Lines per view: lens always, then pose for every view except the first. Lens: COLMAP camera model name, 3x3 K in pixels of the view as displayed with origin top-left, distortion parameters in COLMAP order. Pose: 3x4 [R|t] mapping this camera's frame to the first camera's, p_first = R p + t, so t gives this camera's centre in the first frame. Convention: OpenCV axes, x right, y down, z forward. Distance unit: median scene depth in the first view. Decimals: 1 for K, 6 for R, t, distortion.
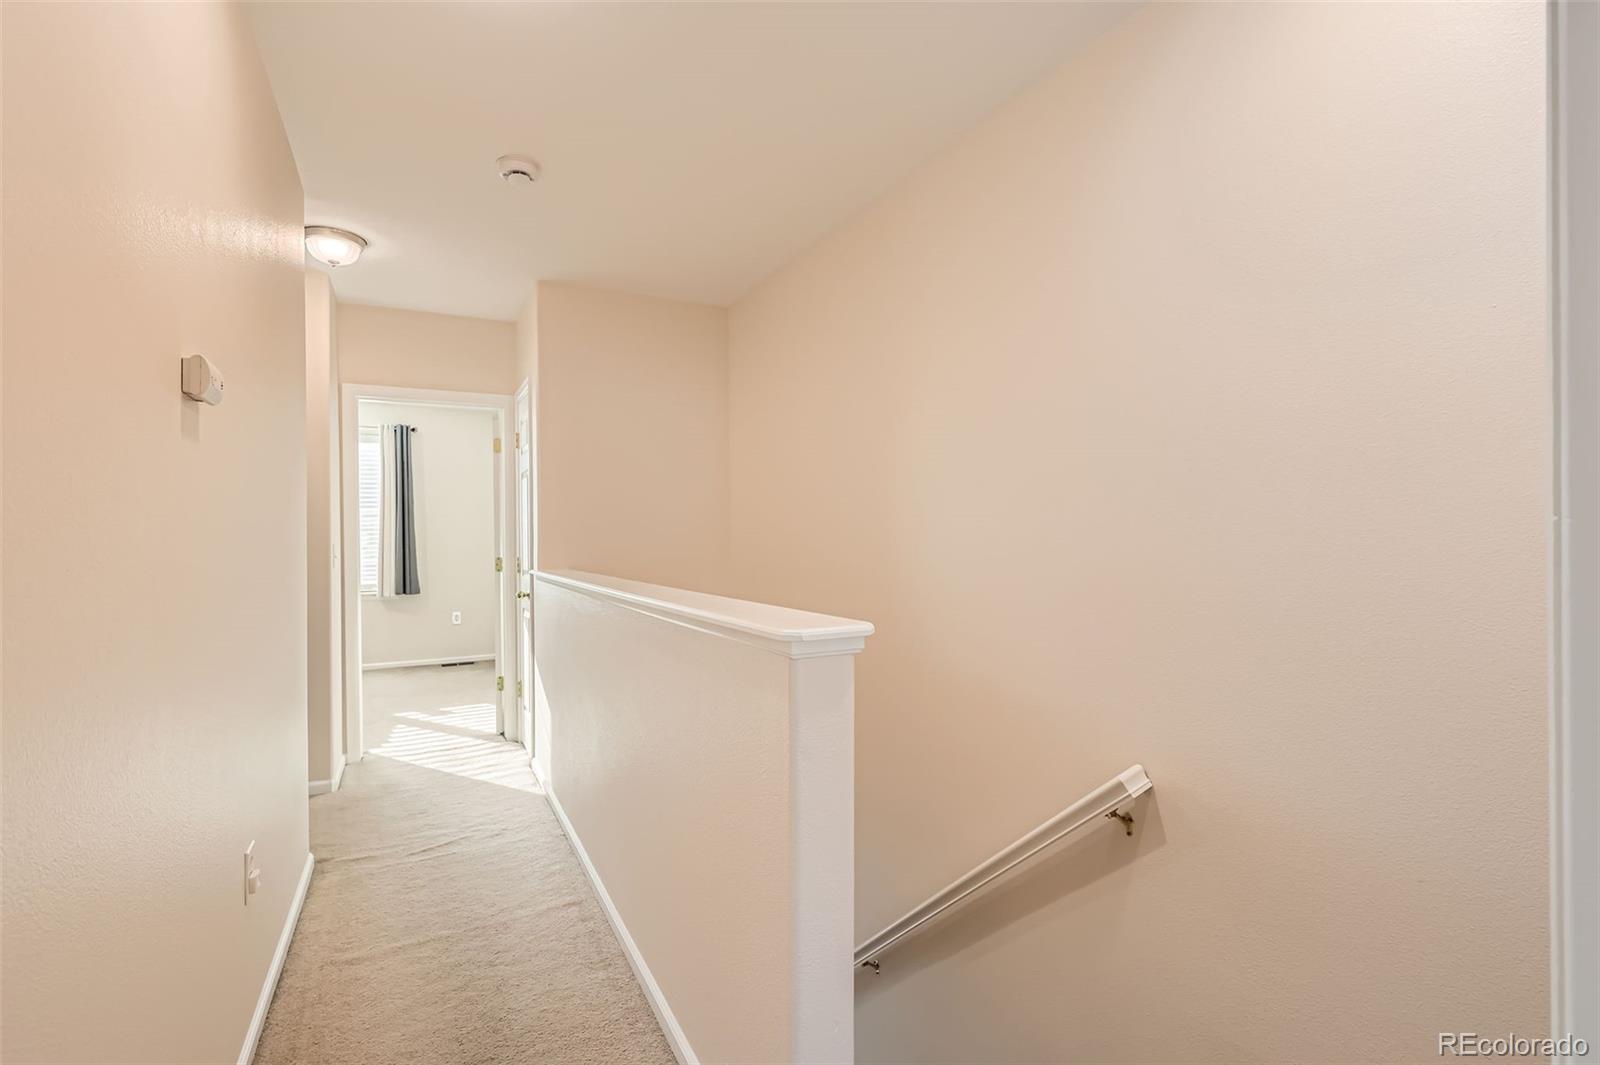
lens RADIAL K [[735.5, 0, 805.3], [0, 735.5, 520.4], [0, 0, 1]] dist [0.005313, -0.001266]
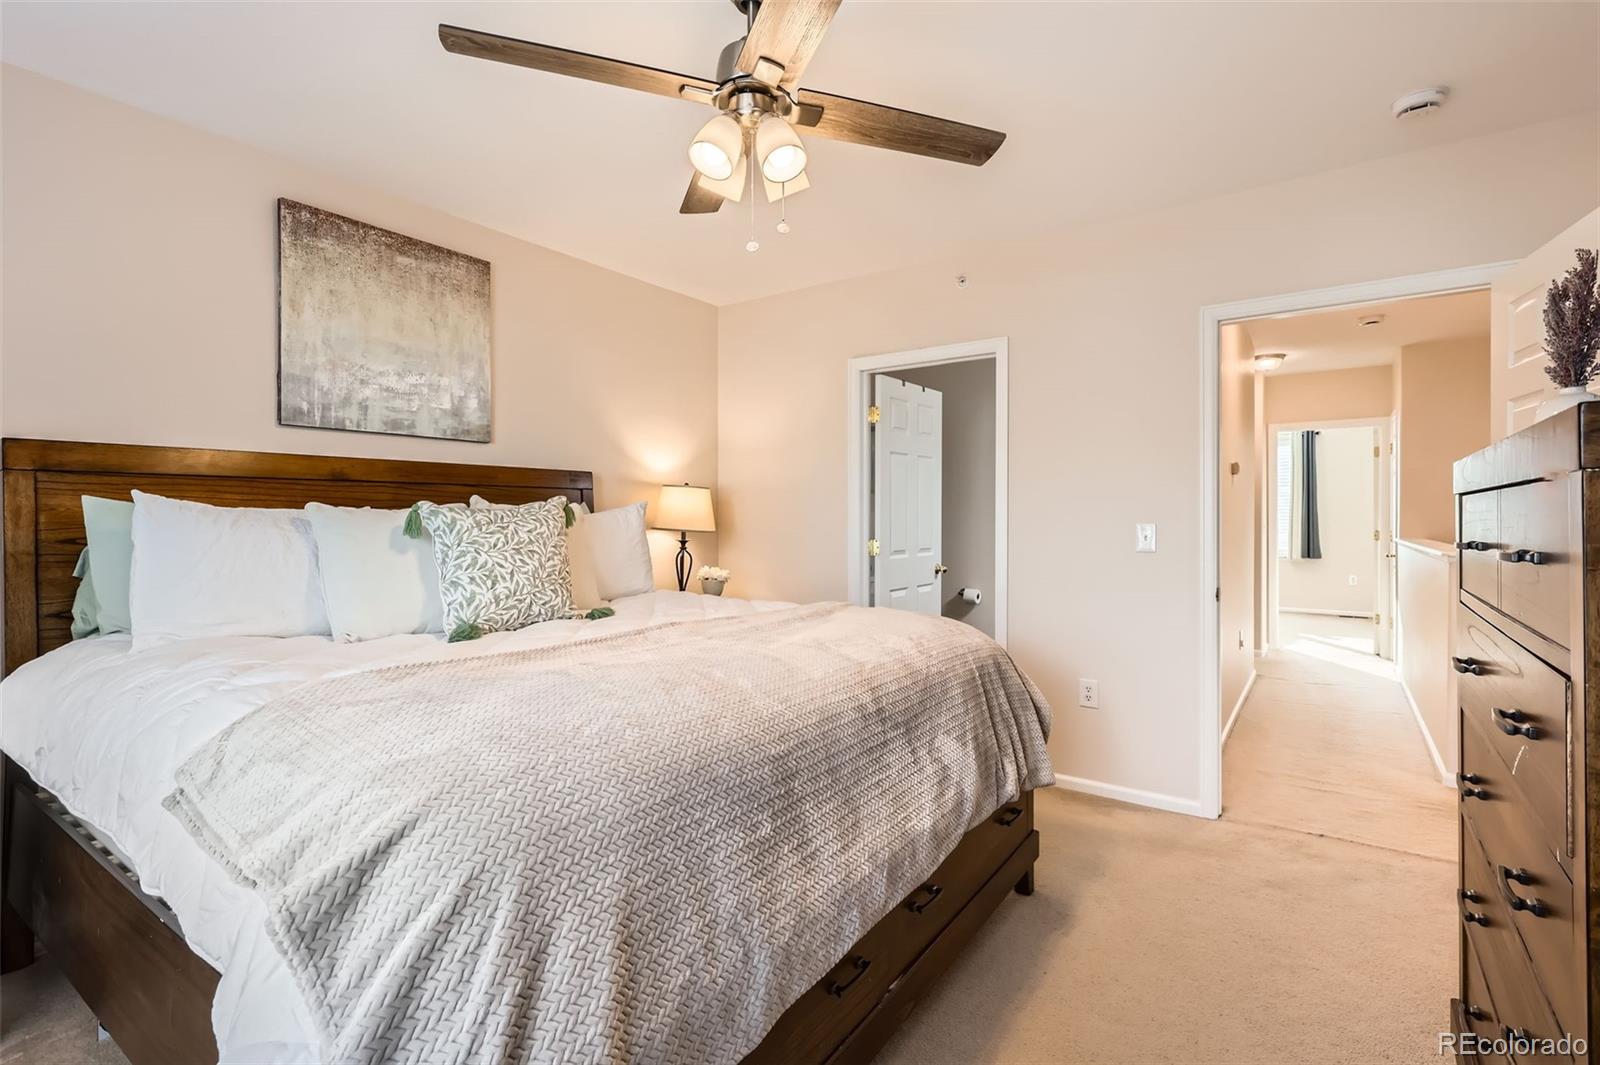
lens RADIAL K [[735.5, 0, 805.3], [0, 735.5, 520.4], [0, 0, 1]] dist [0.005313, -0.001266]
pose [[0.449648, 0.022971, -0.892910, 0.352282], [0.006453, 0.999560, 0.028965, -0.017197], [0.893182, -0.018785, 0.449302, -0.614677]]
